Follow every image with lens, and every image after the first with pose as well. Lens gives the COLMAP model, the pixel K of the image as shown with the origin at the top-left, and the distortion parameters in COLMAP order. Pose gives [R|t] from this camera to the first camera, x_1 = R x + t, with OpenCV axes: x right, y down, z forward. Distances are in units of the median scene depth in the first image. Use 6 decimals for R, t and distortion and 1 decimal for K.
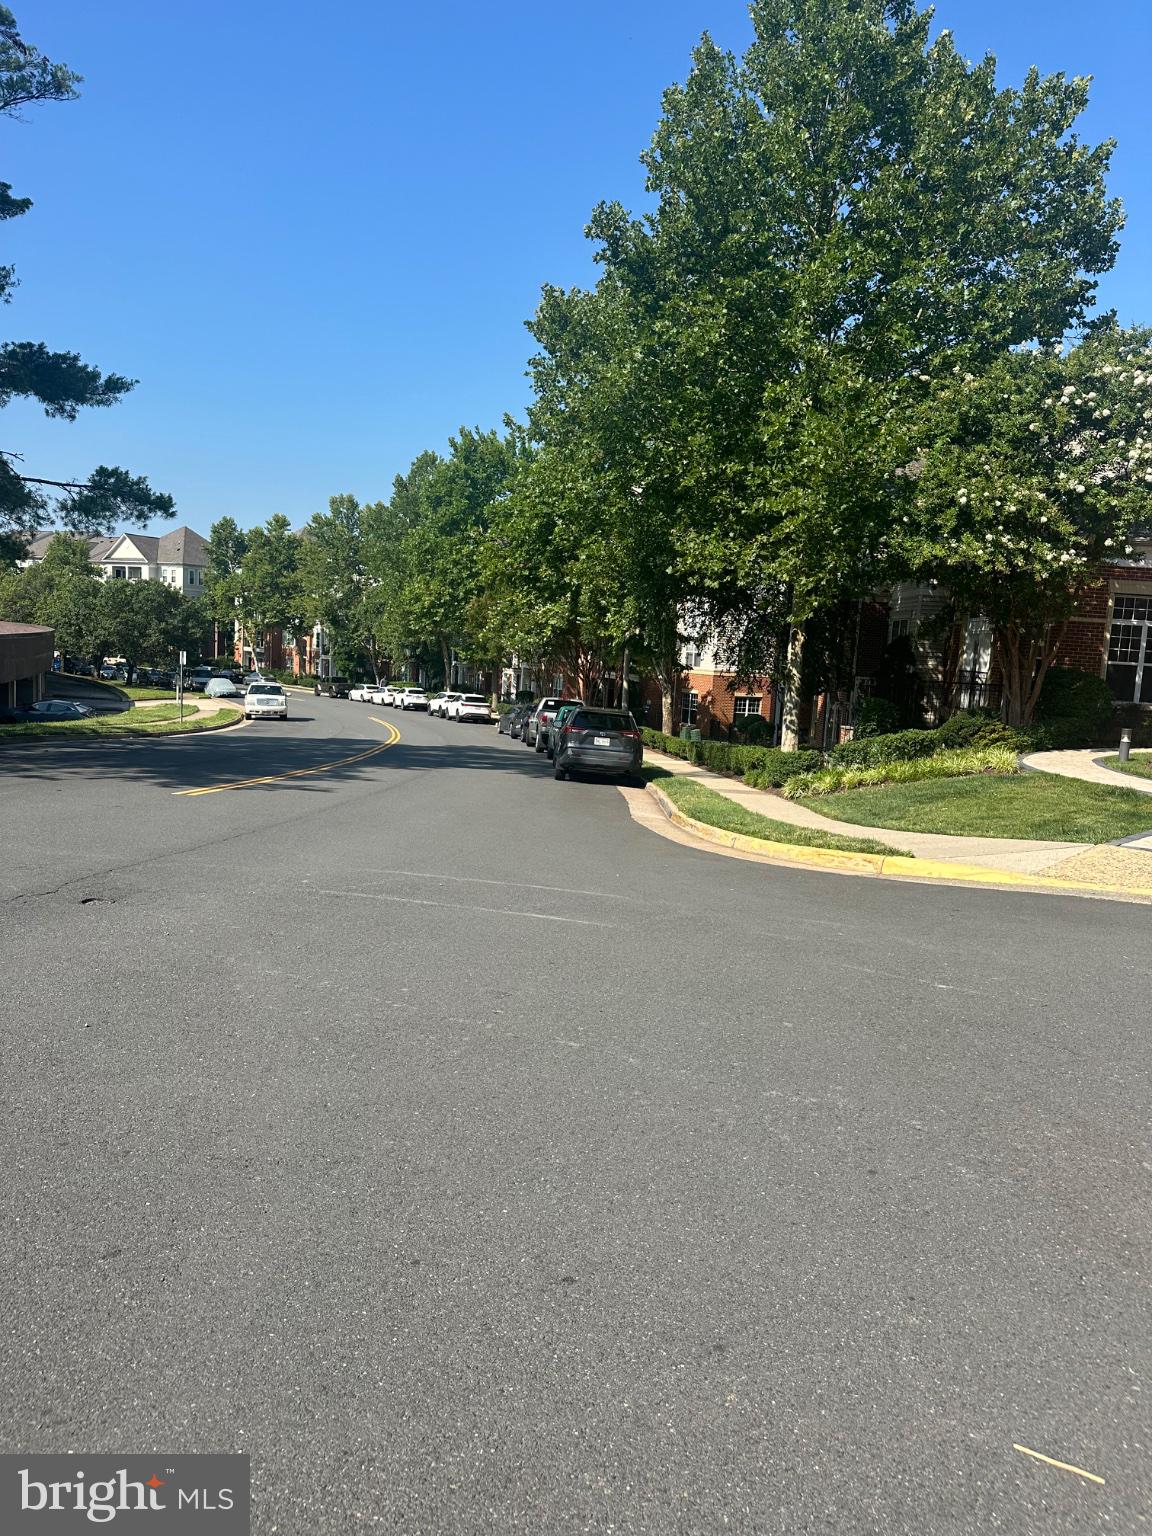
lens RADIAL K [[1057.6, 0, 572.2], [0, 1057.6, 794.8], [0, 0, 1]] dist [0.048509, -0.074277]
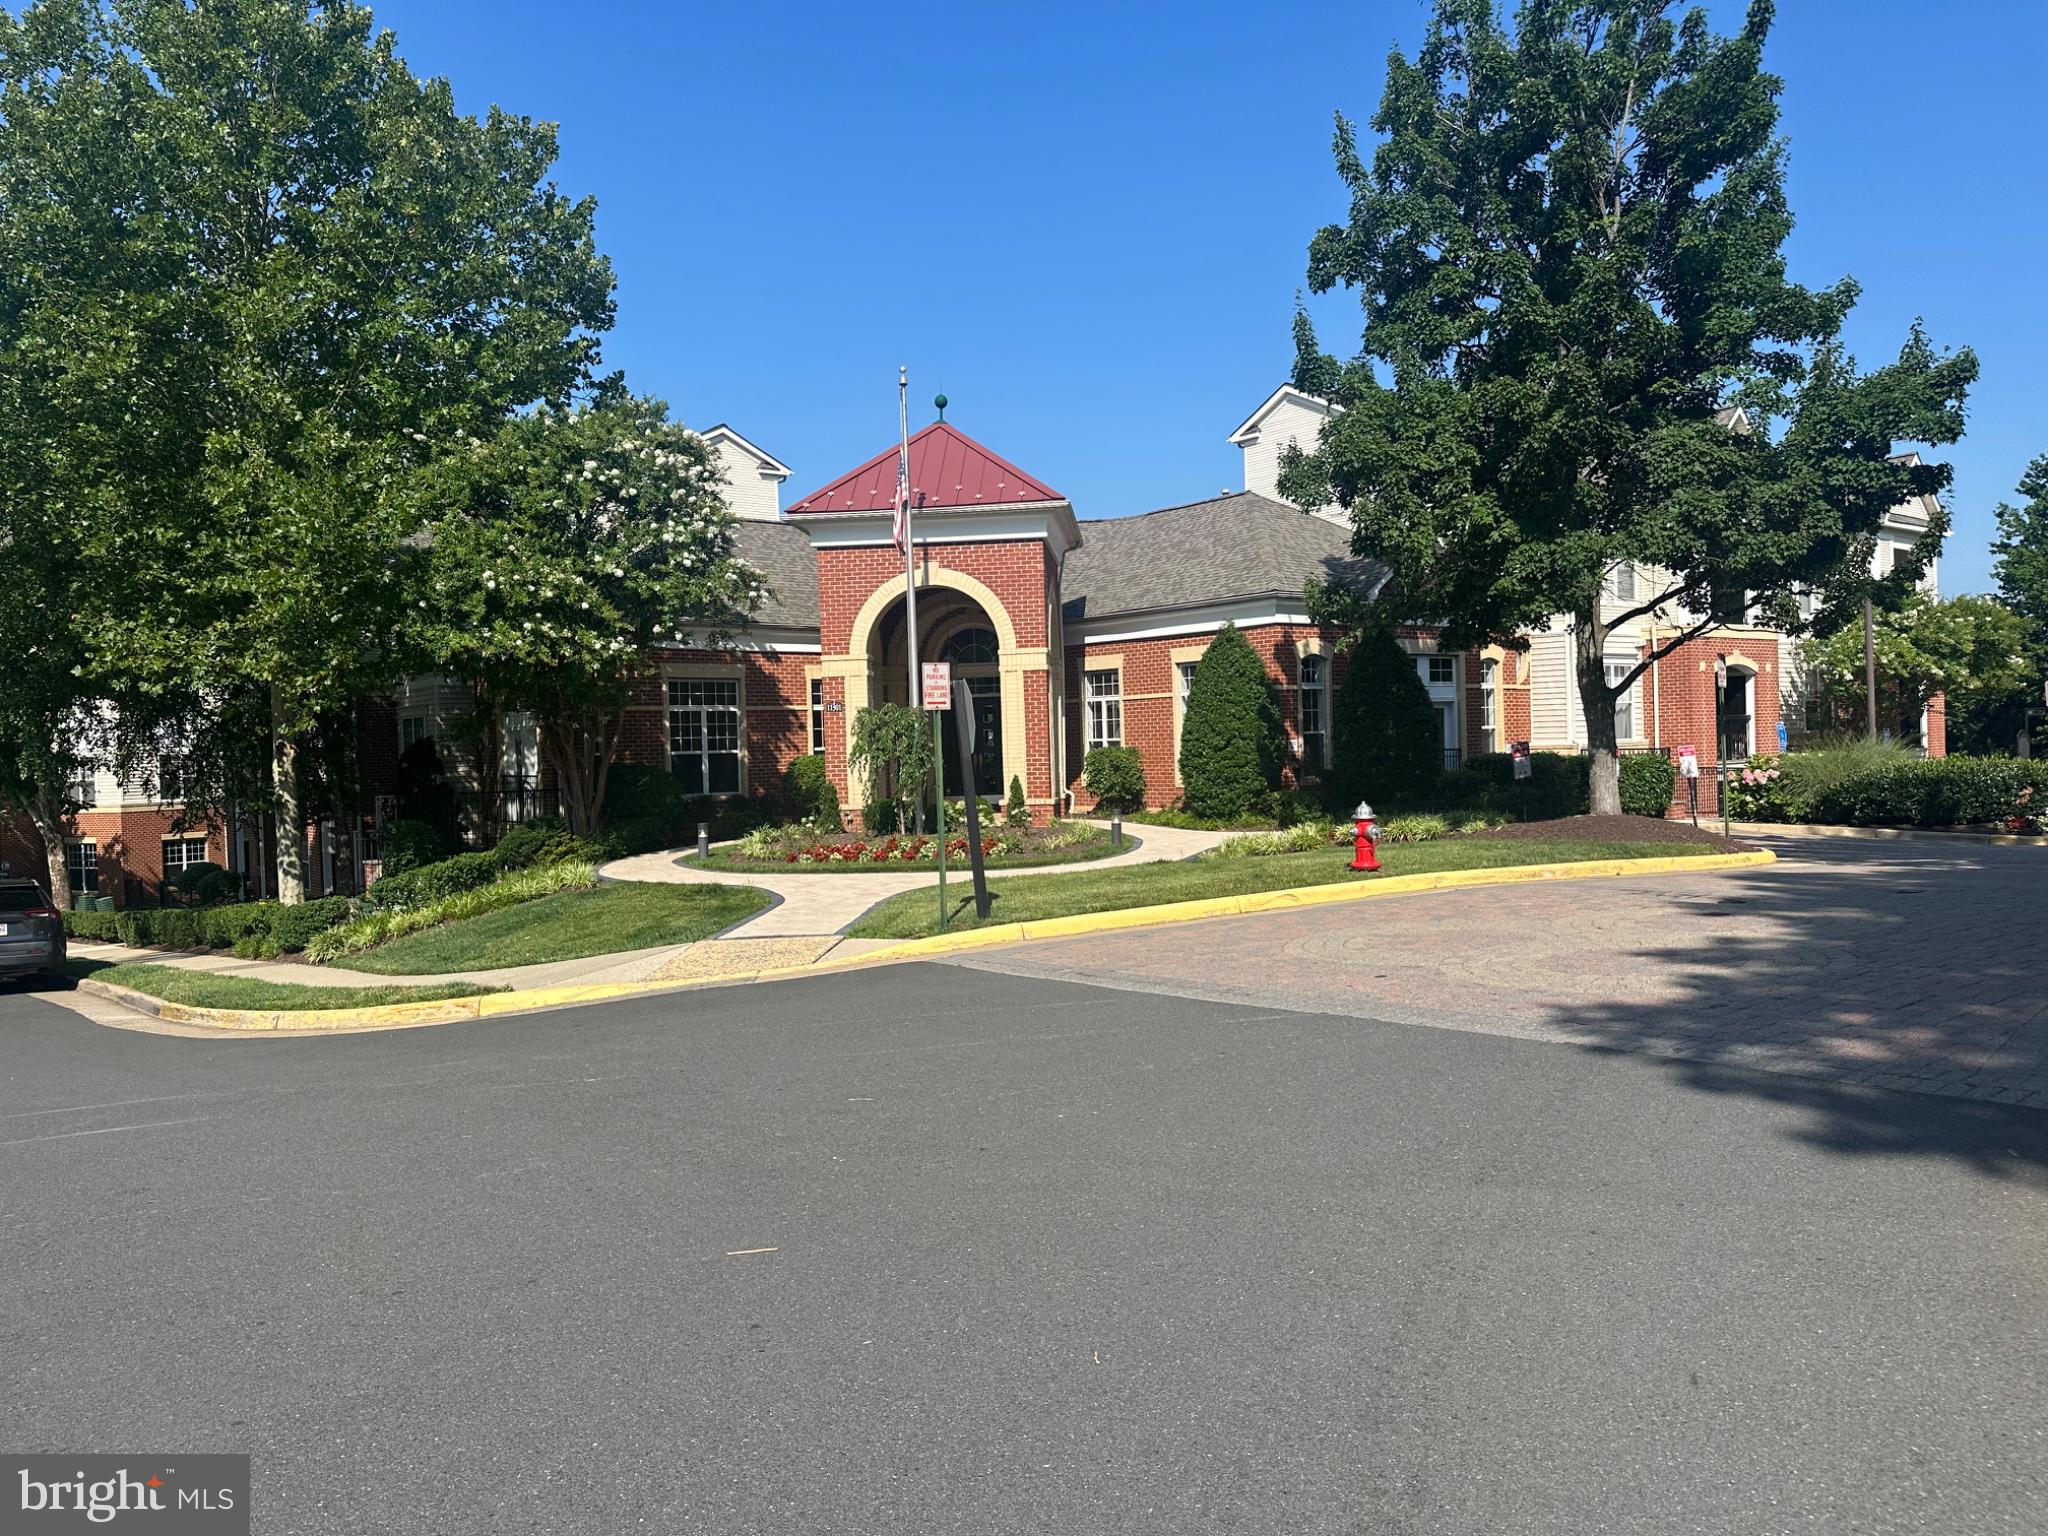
lens RADIAL K [[1455.0, 0, 1033.8], [0, 1455.0, 740.4], [0, 0, 1]] dist [0.097939, -0.129873]
pose [[0.753540, -0.074361, 0.653183, -0.083914], [0.161704, 0.984021, -0.074524, 0.008303], [-0.637205, 0.161779, 0.753524, -0.147231]]
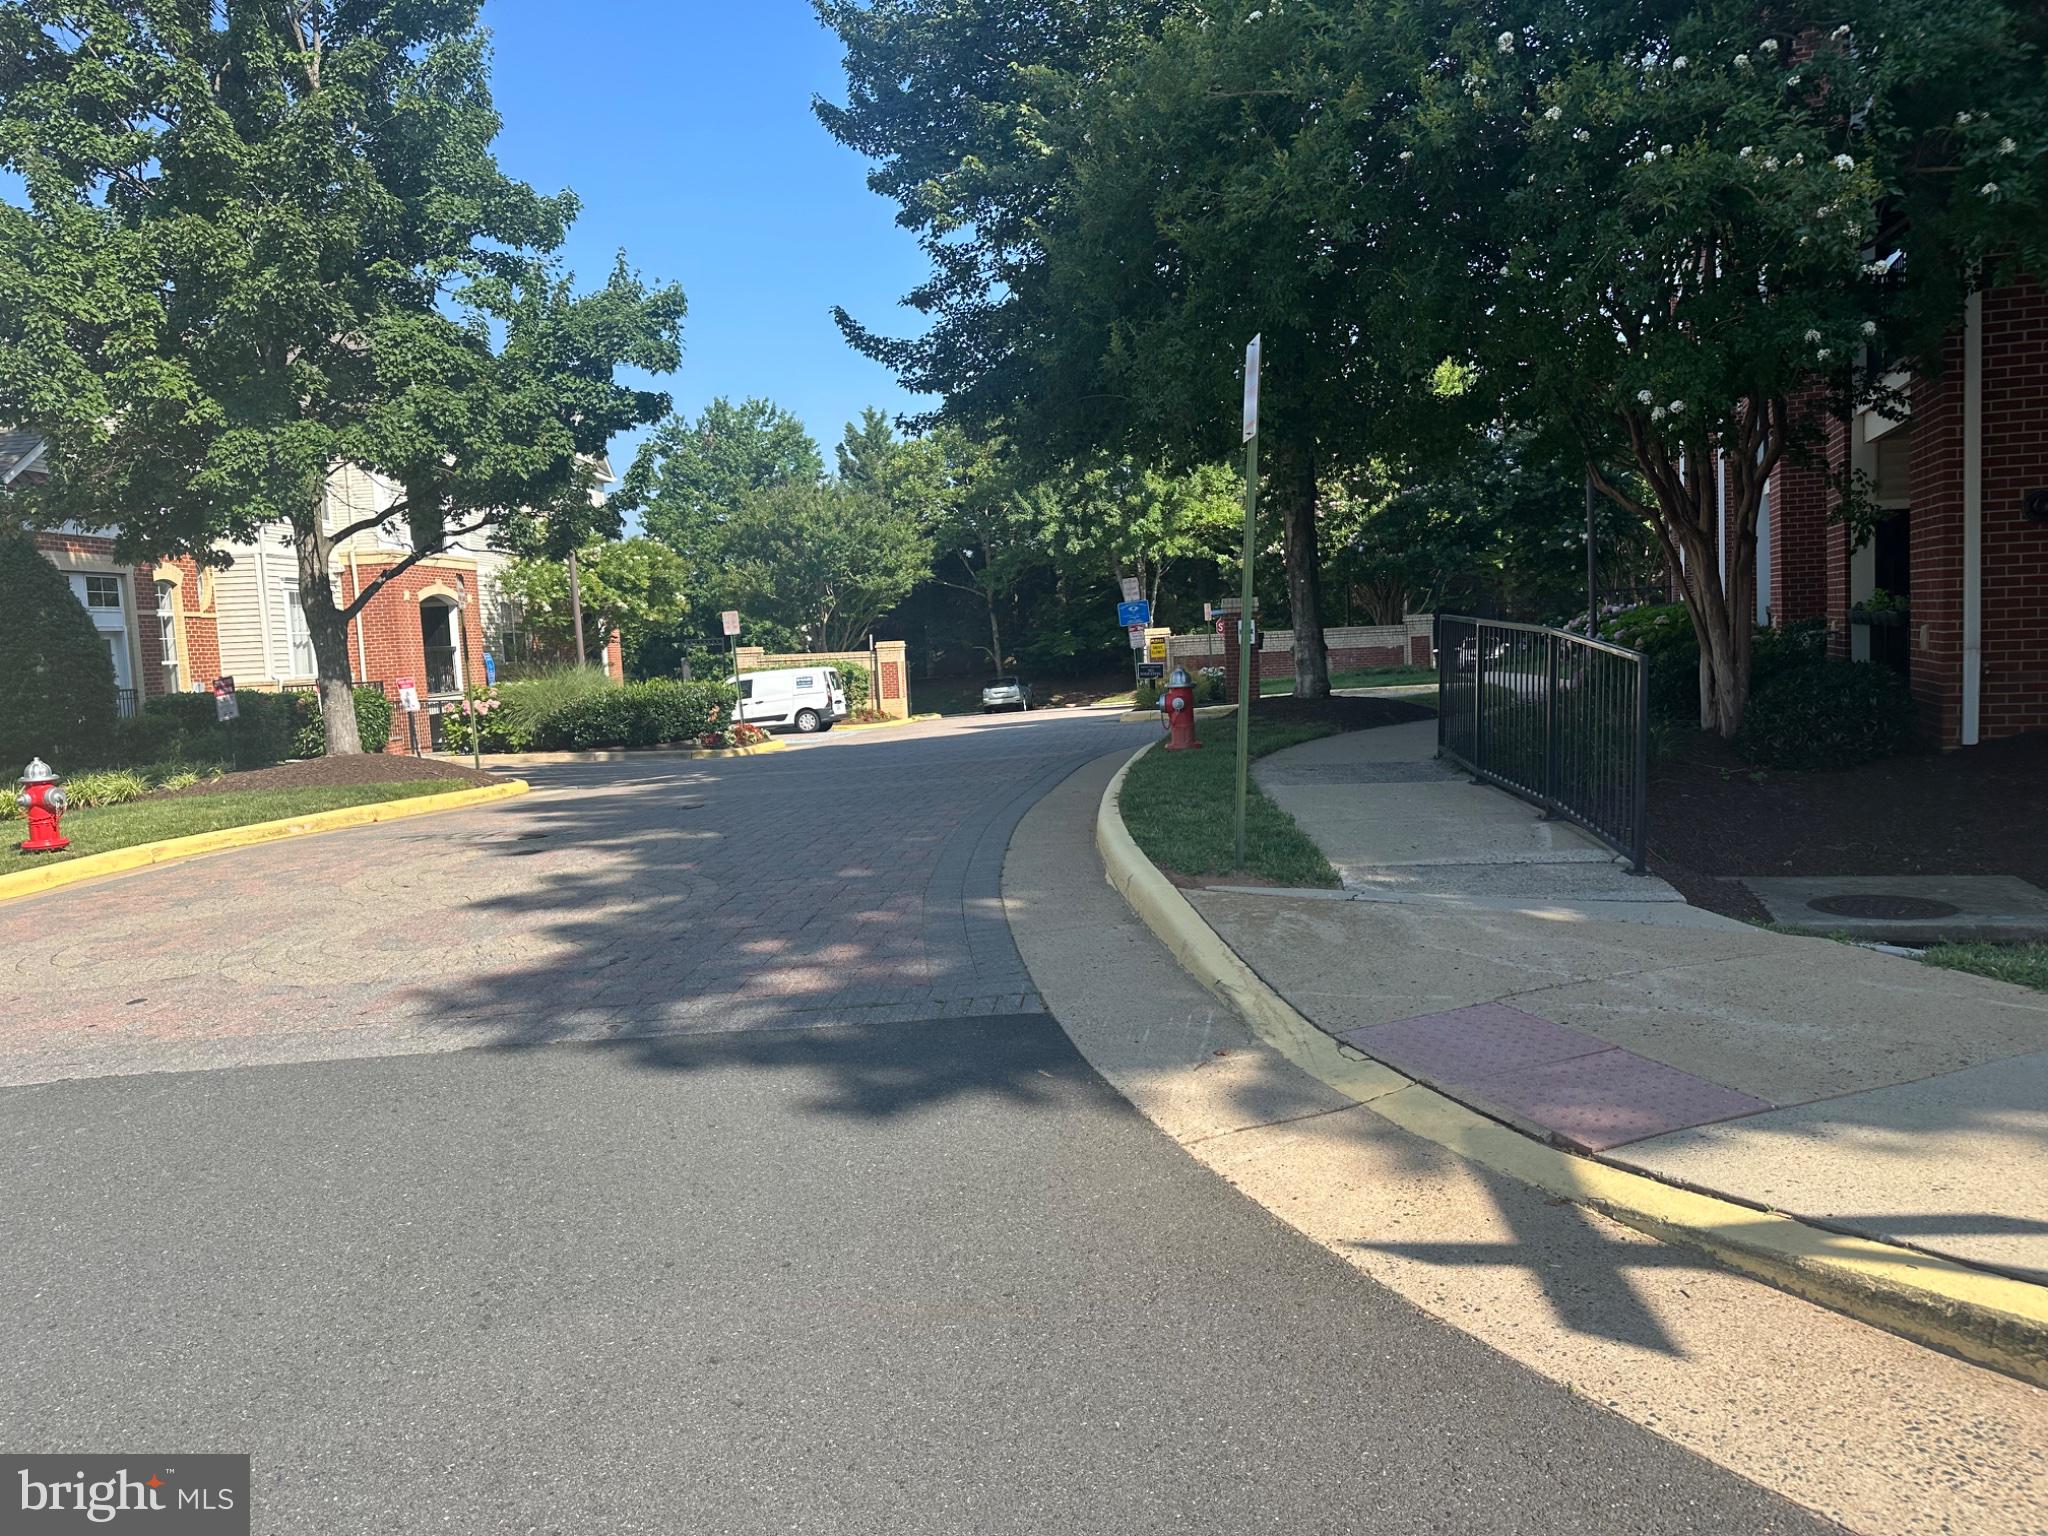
lens RADIAL K [[1444.6, 0, 1050.9], [0, 1444.6, 765.0], [0, 0, 1]] dist [-0.003449, -0.006218]
pose [[-0.018694, -0.143972, 0.989405, 0.001690], [0.188330, 0.971357, 0.144904, 0.006501], [-0.981928, 0.189044, 0.008955, -0.048696]]
